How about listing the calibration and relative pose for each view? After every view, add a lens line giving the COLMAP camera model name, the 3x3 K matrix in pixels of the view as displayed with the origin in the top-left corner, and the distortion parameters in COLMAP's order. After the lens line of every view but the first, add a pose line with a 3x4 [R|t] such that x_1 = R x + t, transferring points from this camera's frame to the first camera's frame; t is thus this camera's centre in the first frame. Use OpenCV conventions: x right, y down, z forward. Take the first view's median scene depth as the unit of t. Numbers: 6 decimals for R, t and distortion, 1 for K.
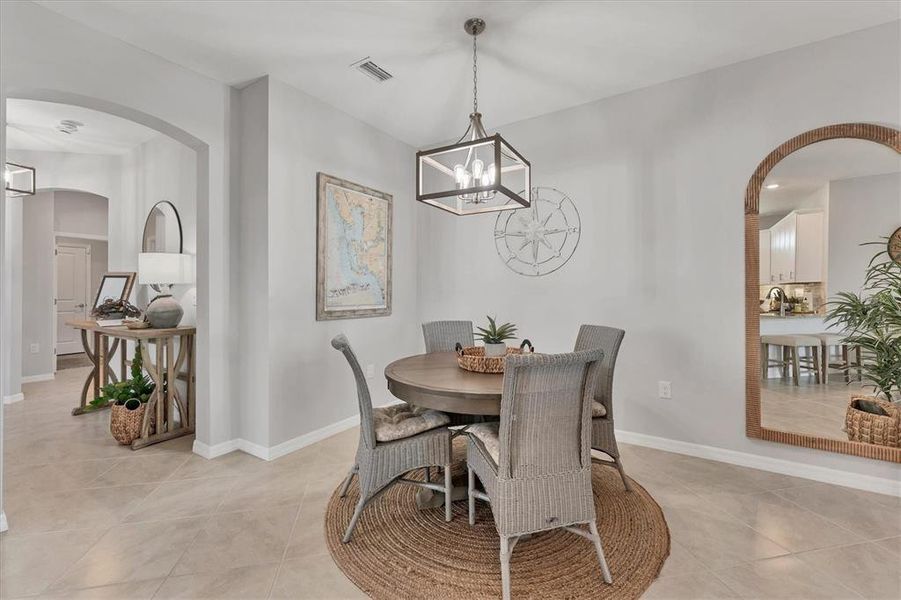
lens RADIAL K [[366.2, 0, 444.9], [0, 366.2, 299.1], [0, 0, 1]] dist [0.000414, 0.000064]
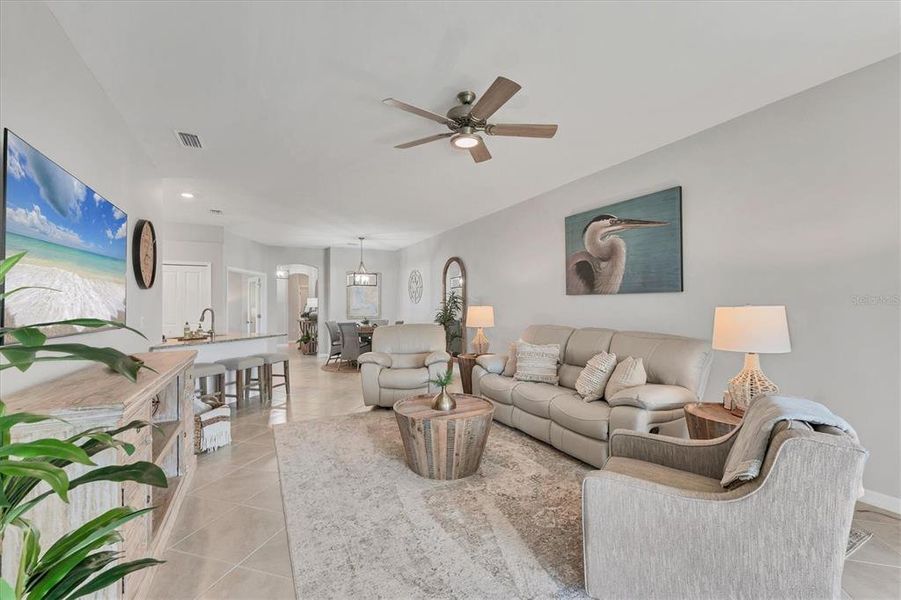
lens RADIAL K [[366.2, 0, 444.9], [0, 366.2, 299.1], [0, 0, 1]] dist [0.000414, 0.000064]
pose [[0.875048, -0.015559, -0.483786, 1.775880], [-0.001556, 0.999388, -0.034955, -0.005296], [0.484034, 0.031340, 0.874488, -1.237847]]
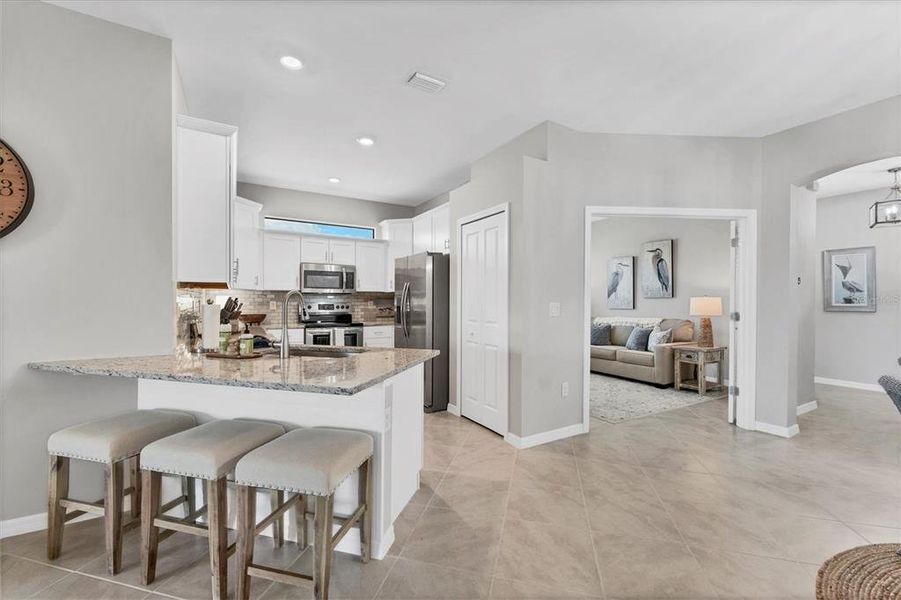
lens RADIAL K [[364.6, 0, 450.5], [0, 364.6, 300.0], [0, 0, 1]] dist [0.007019, 0.000054]
pose [[-0.434826, -0.001767, -0.900513, 0.660895], [-0.019127, 0.999791, 0.007274, -0.011696], [0.900311, 0.020387, -0.434769, 0.172441]]
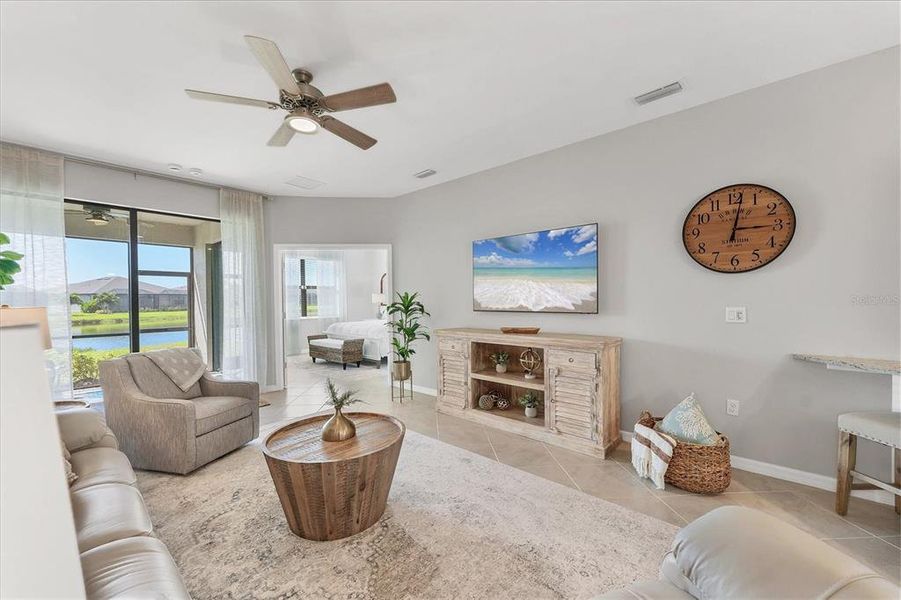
lens RADIAL K [[366.2, 0, 444.9], [0, 366.2, 299.1], [0, 0, 1]] dist [0.000414, 0.000064]
pose [[-0.989465, 0.009339, 0.144471, 1.039590], [0.011695, 0.999812, 0.015466, -0.031408], [-0.144300, 0.016993, -0.989388, 0.196067]]
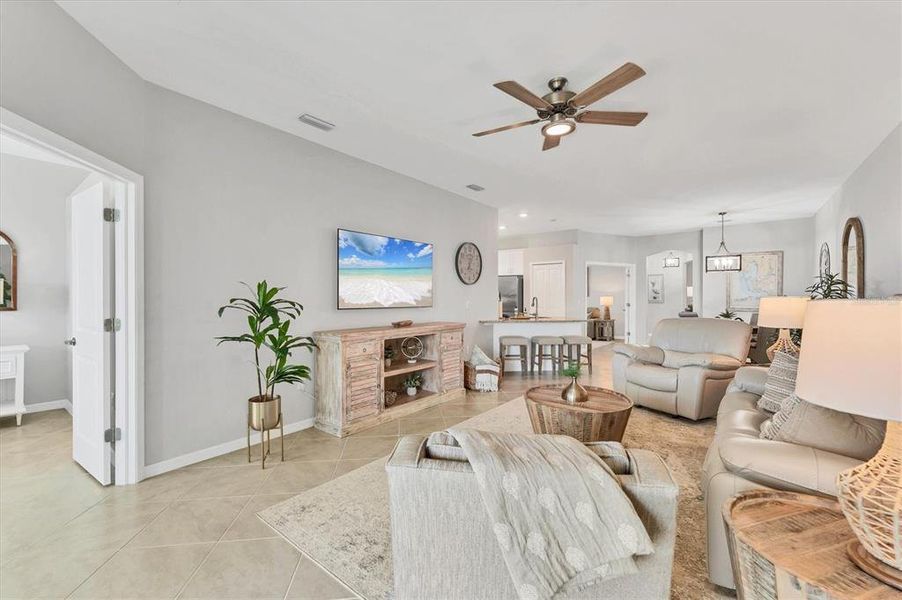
lens RADIAL K [[366.4, 0, 457.0], [0, 366.4, 297.1], [0, 0, 1]] dist [0.000570, 0.000016]
pose [[-0.069800, 0.002417, -0.997558, 2.238230], [-0.018371, 0.999824, 0.003708, -0.016171], [0.997392, 0.018585, -0.069743, -0.674306]]
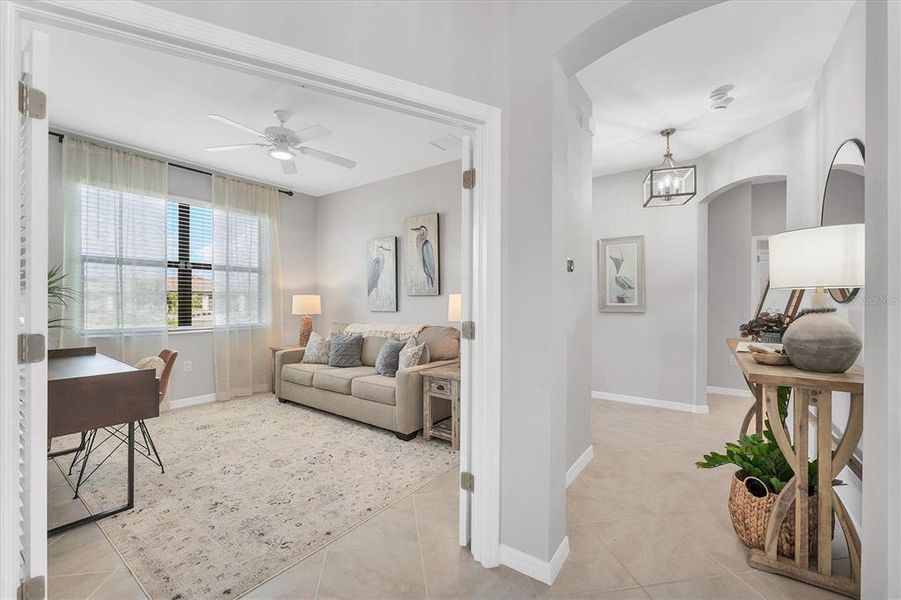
lens RADIAL K [[366.2, 0, 444.9], [0, 366.2, 299.1], [0, 0, 1]] dist [0.000414, 0.000064]
pose [[-0.045178, -0.005180, -0.998966, -0.198643], [-0.021070, 0.999769, -0.004231, -0.012542], [0.998757, 0.020857, -0.045277, 0.465173]]
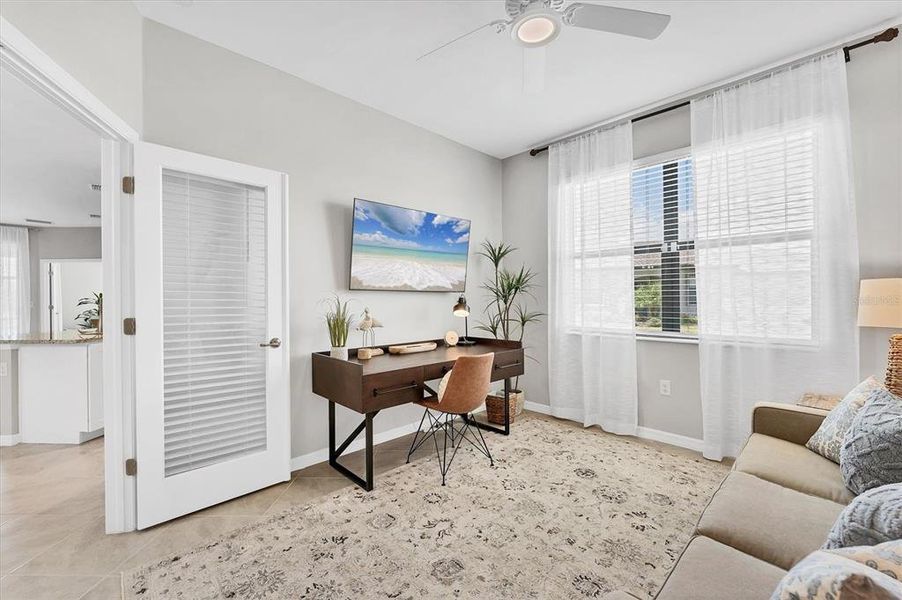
lens RADIAL K [[381.1, 0, 456.0], [0, 381.1, 296.8], [0, 0, 1]] dist [0.002215, 0.000477]
pose [[-0.976179, 0.010072, 0.216733, -1.122756], [0.013877, 0.999775, 0.016038, -0.014138], [-0.216523, 0.018664, -0.976099, 0.554011]]
